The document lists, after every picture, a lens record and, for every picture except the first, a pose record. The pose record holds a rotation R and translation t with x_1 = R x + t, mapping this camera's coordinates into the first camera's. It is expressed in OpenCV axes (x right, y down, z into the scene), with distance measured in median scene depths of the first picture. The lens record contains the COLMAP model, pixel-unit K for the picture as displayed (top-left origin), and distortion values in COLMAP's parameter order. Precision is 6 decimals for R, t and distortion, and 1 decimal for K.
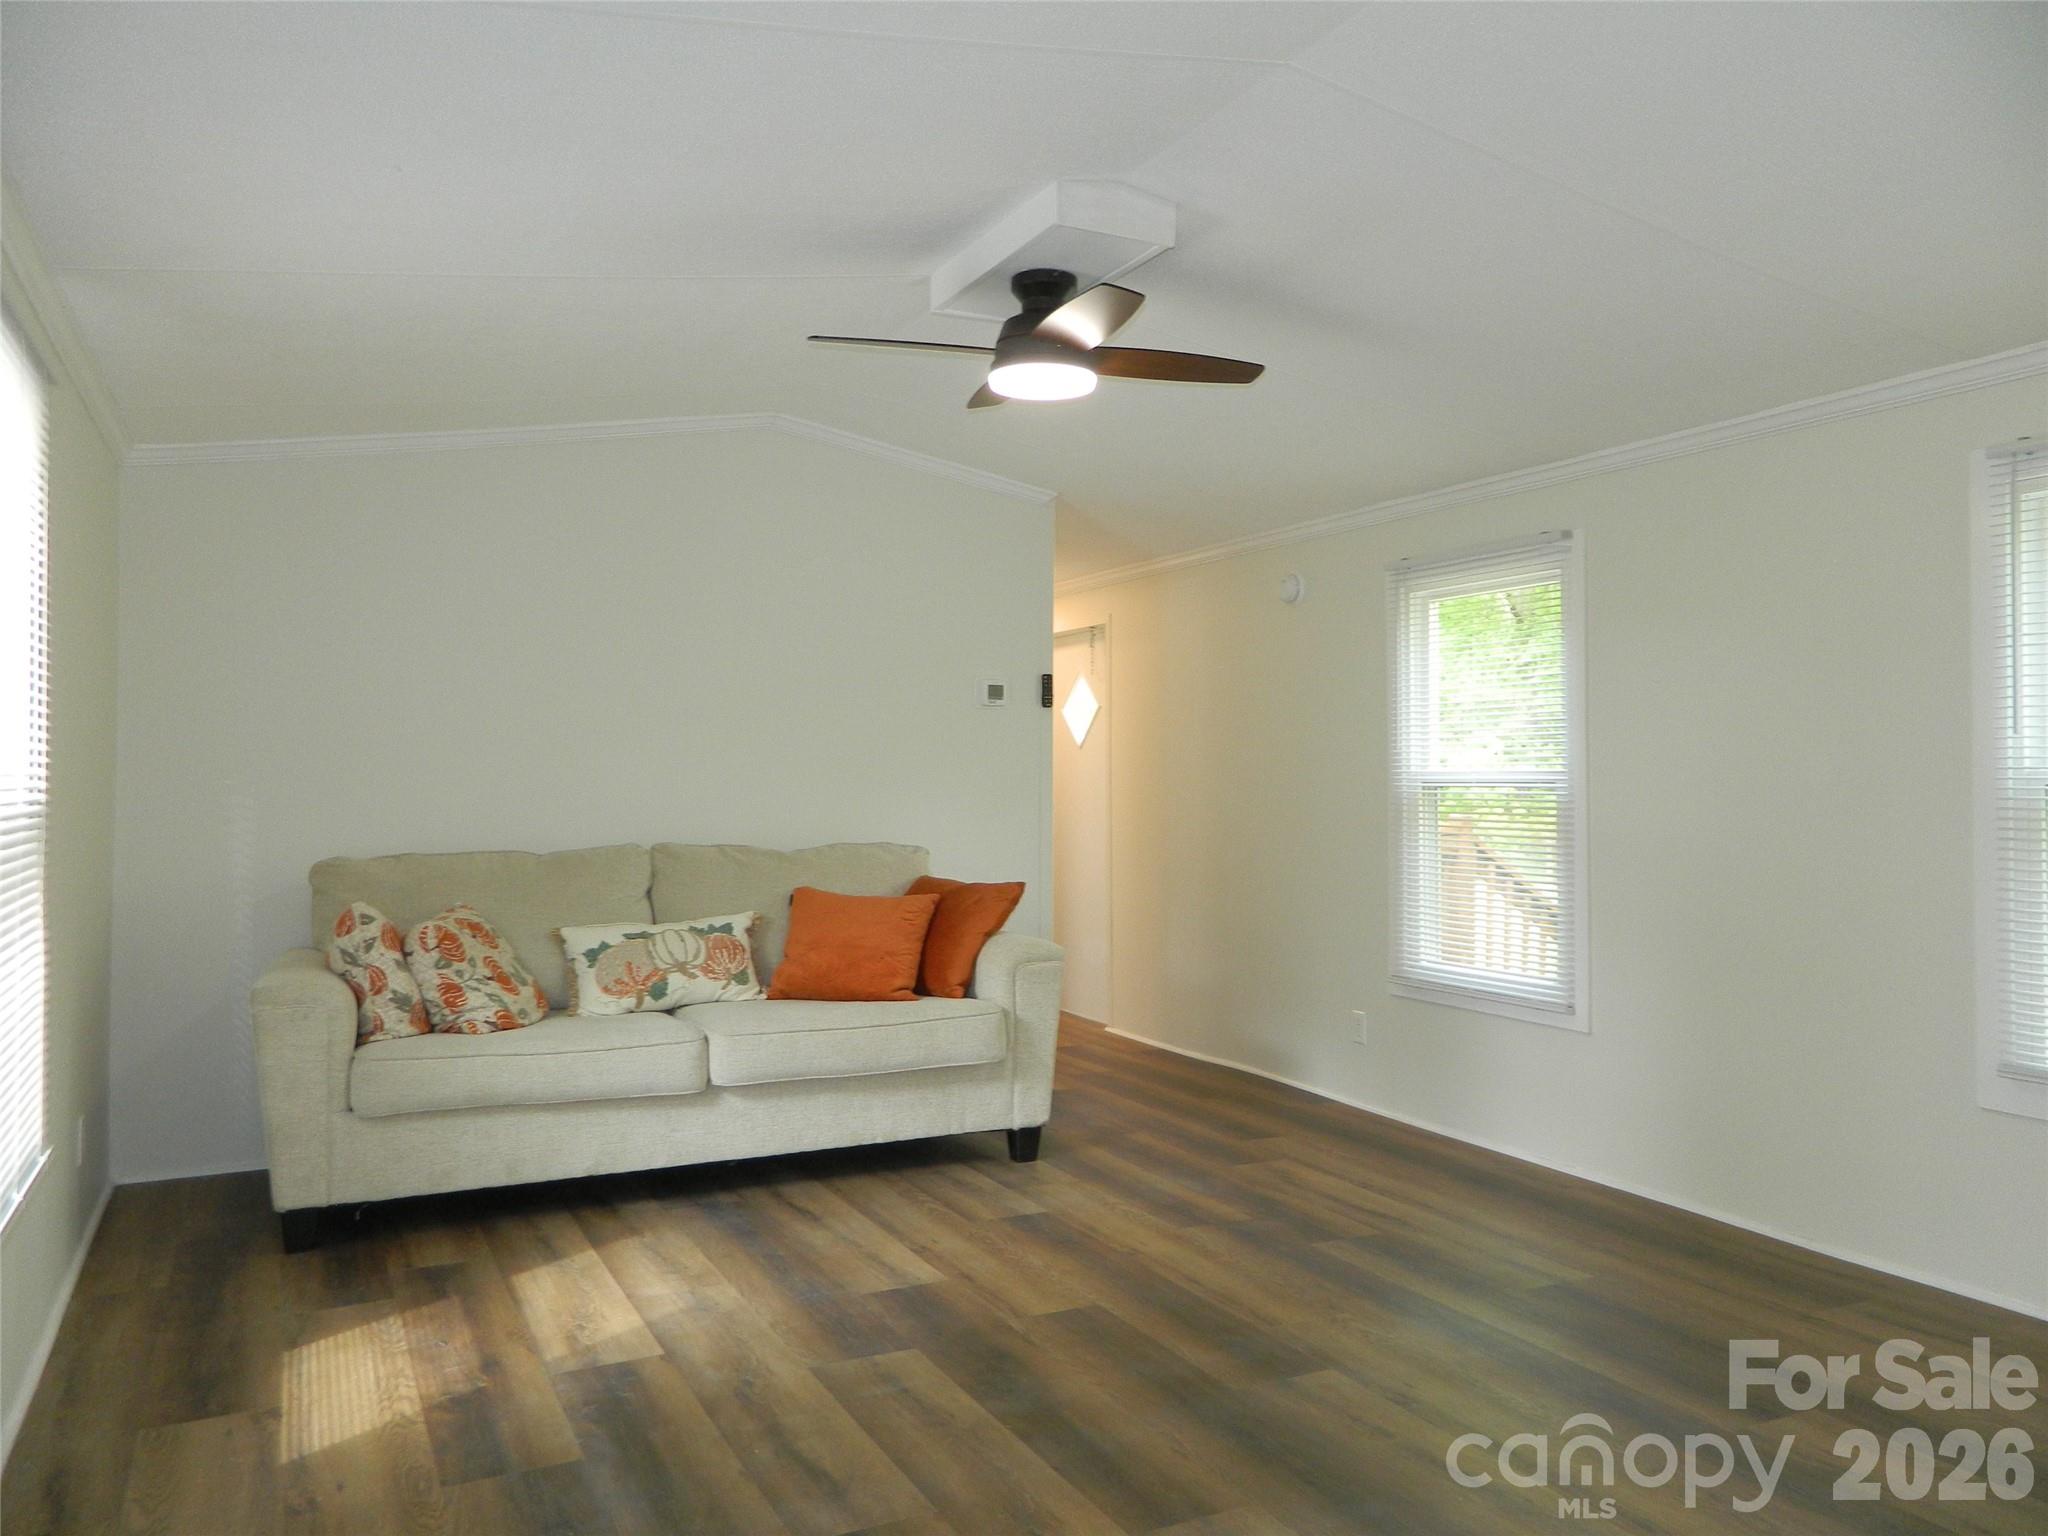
lens RADIAL K [[1536.1, 0, 1024.6], [0, 1536.1, 768.0], [0, 0, 1]] dist [0.017926, -0.008736]
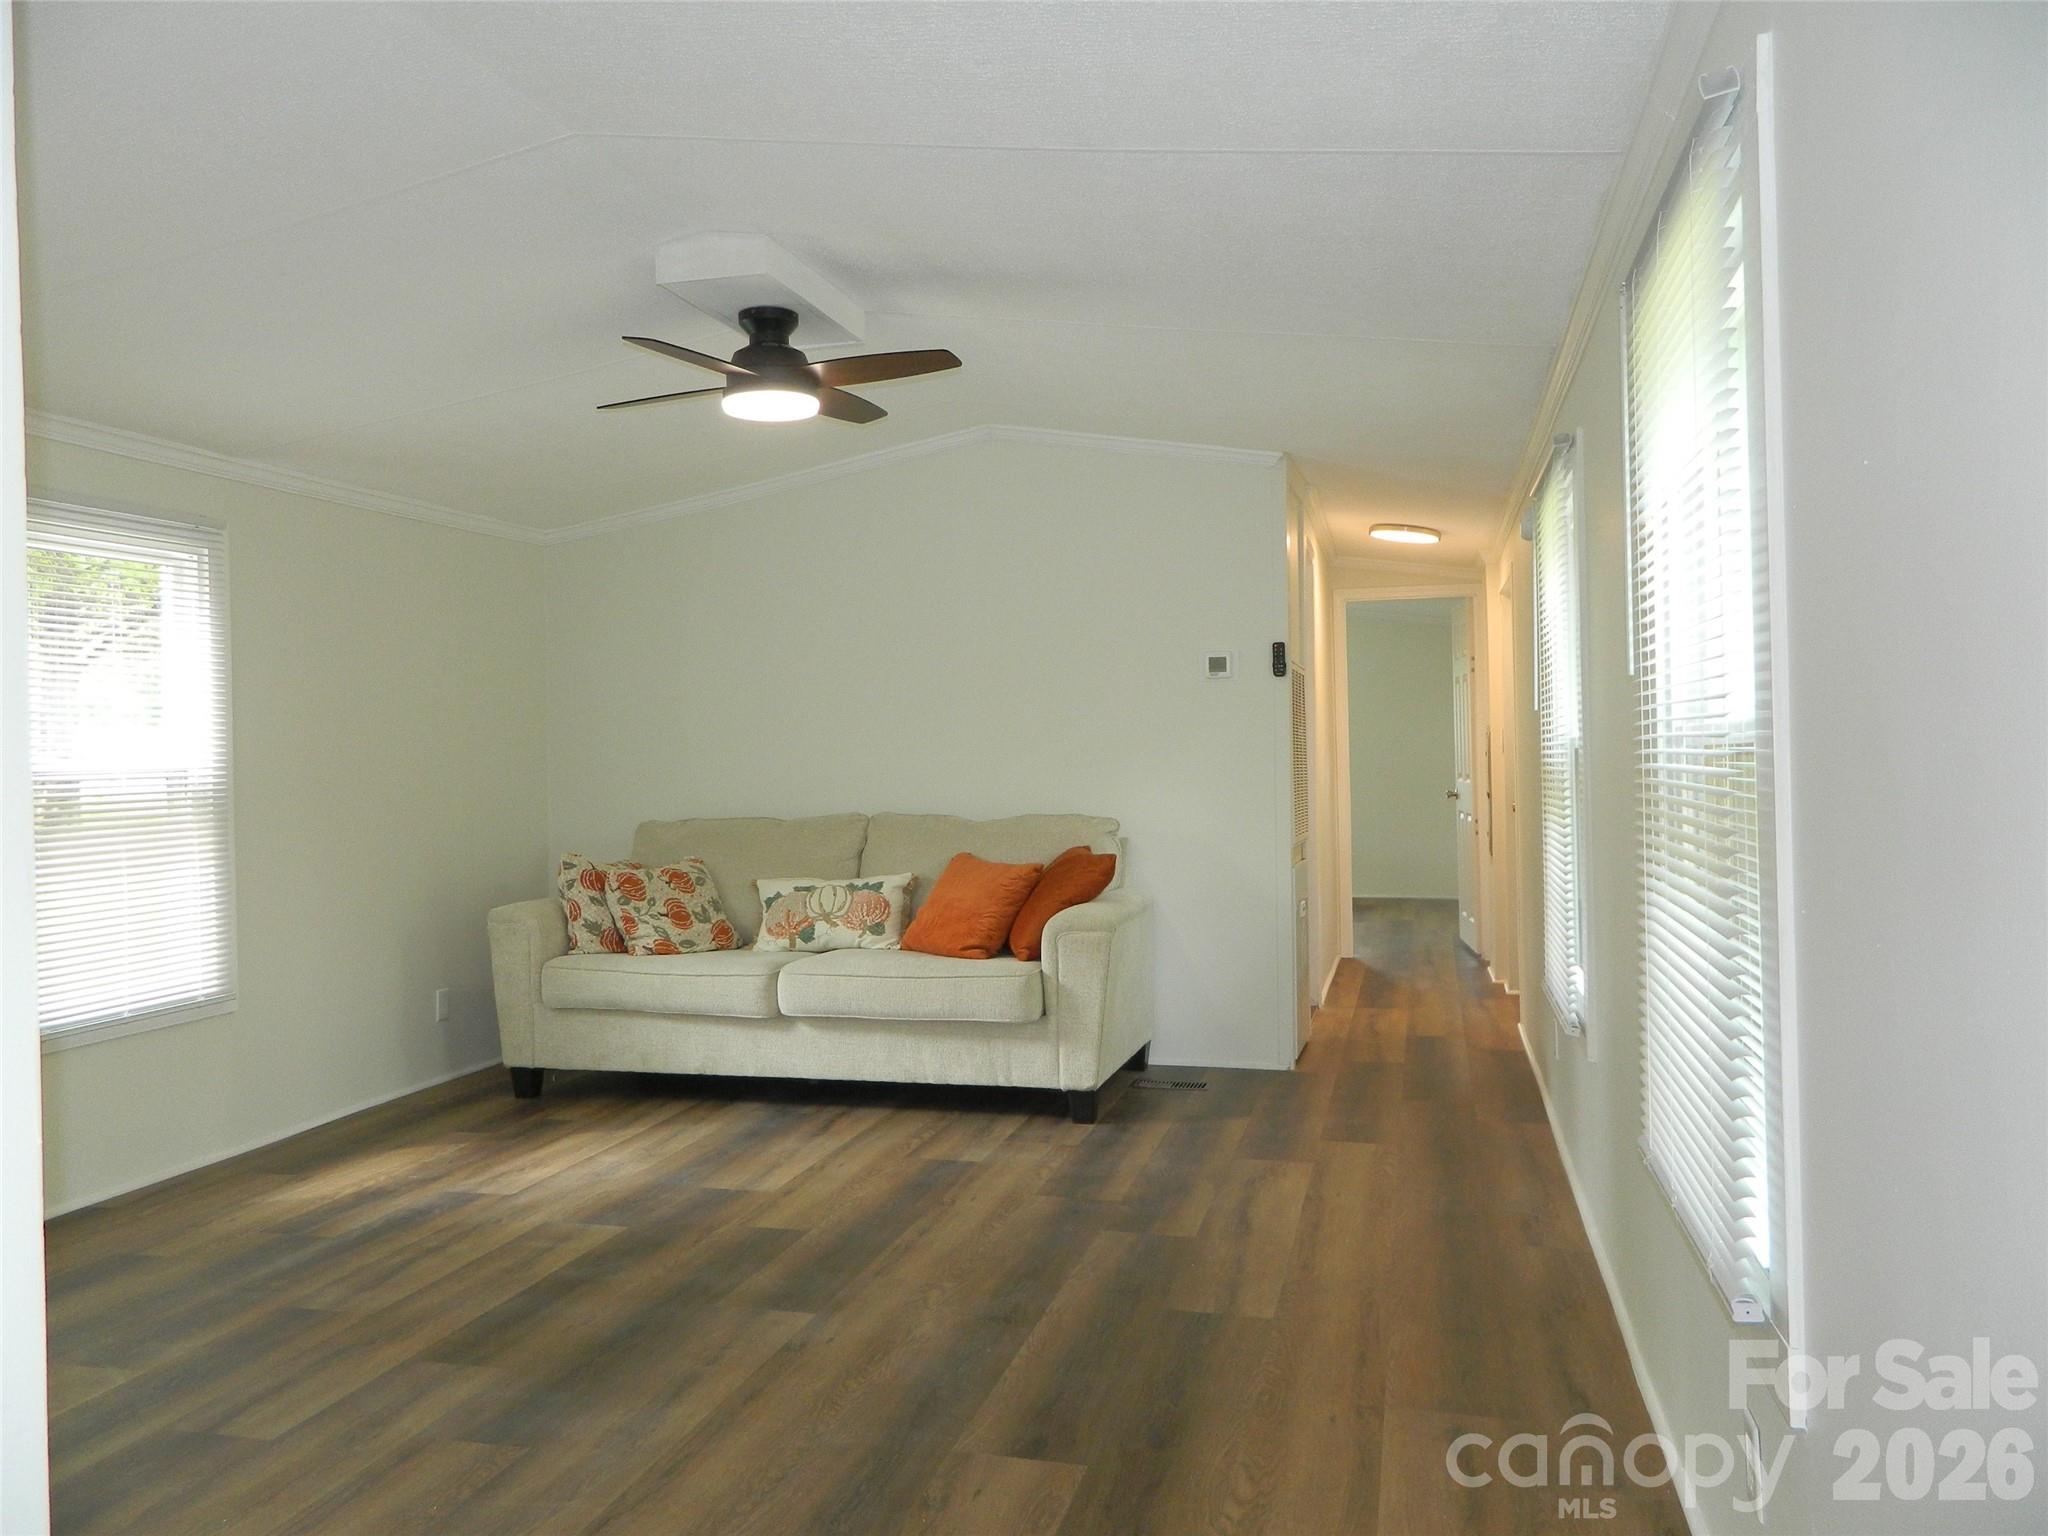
lens RADIAL K [[1536.1, 0, 991.1], [0, 1536.1, 771.3], [0, 0, 1]] dist [0.017926, -0.008736]
pose [[0.749148, -0.006909, -0.662367, 0.739715], [0.022794, 0.999622, 0.015353, 0.001654], [0.662010, -0.026600, 0.749023, 0.217993]]
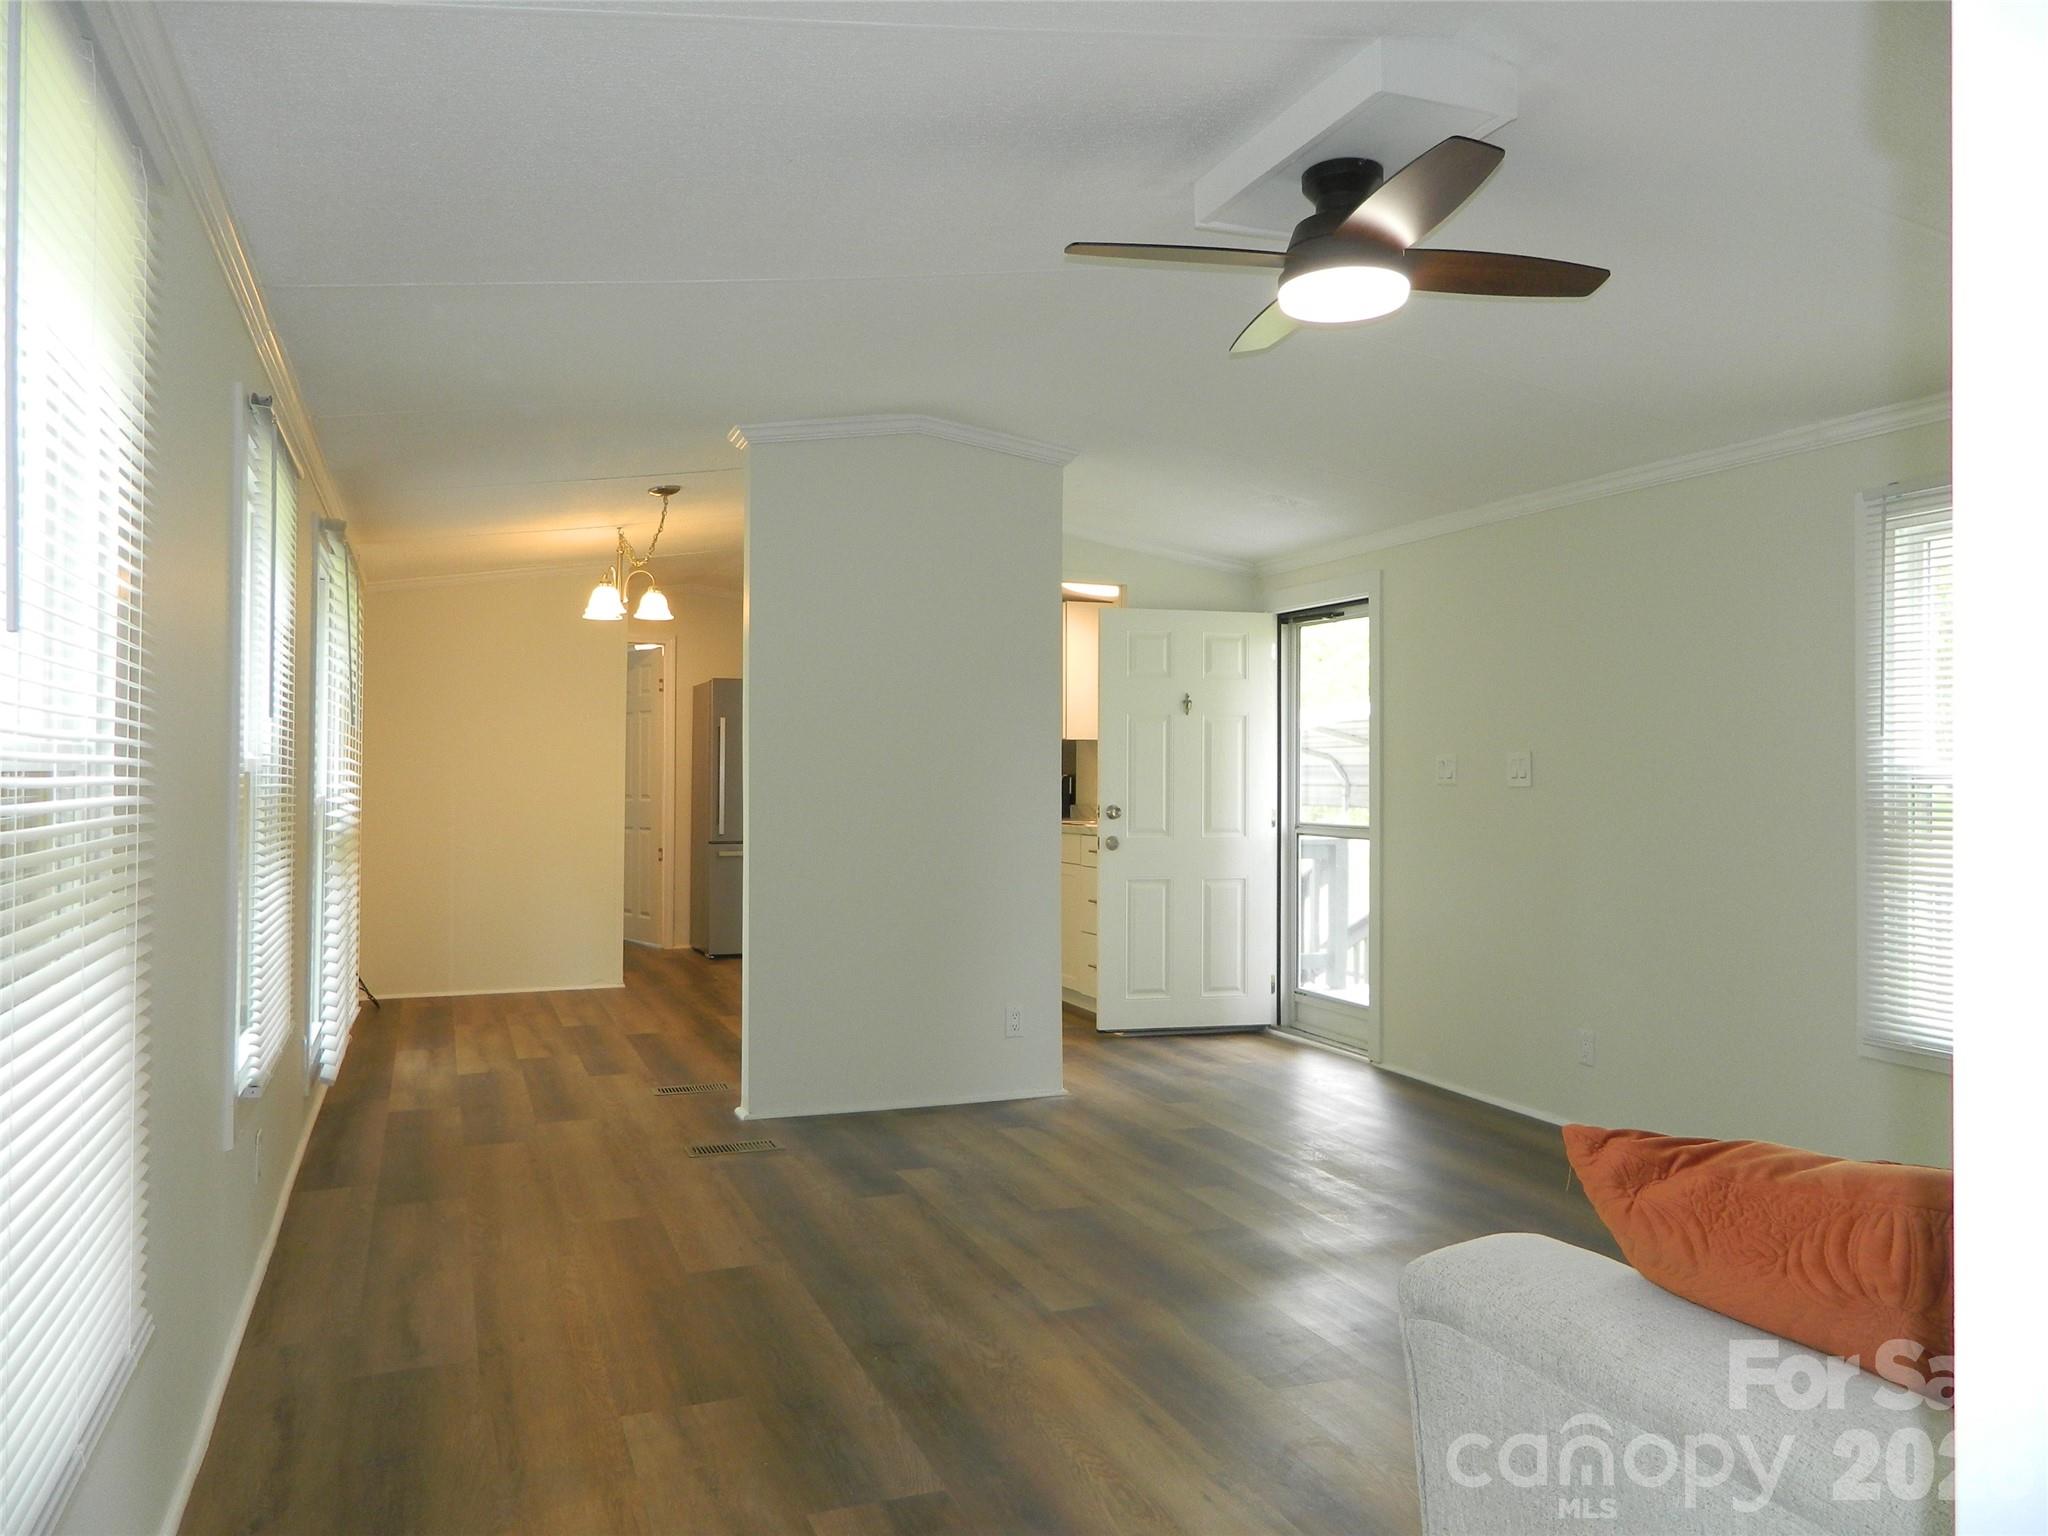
lens RADIAL K [[1536.1, 0, 1024.3], [0, 1536.1, 761.3], [0, 0, 1]] dist [0.017926, -0.008736]
pose [[-0.996247, -0.005044, 0.086406, 0.094614], [-0.006597, 0.999822, -0.017690, 0.015160], [-0.086301, -0.018194, -0.996103, 1.554427]]
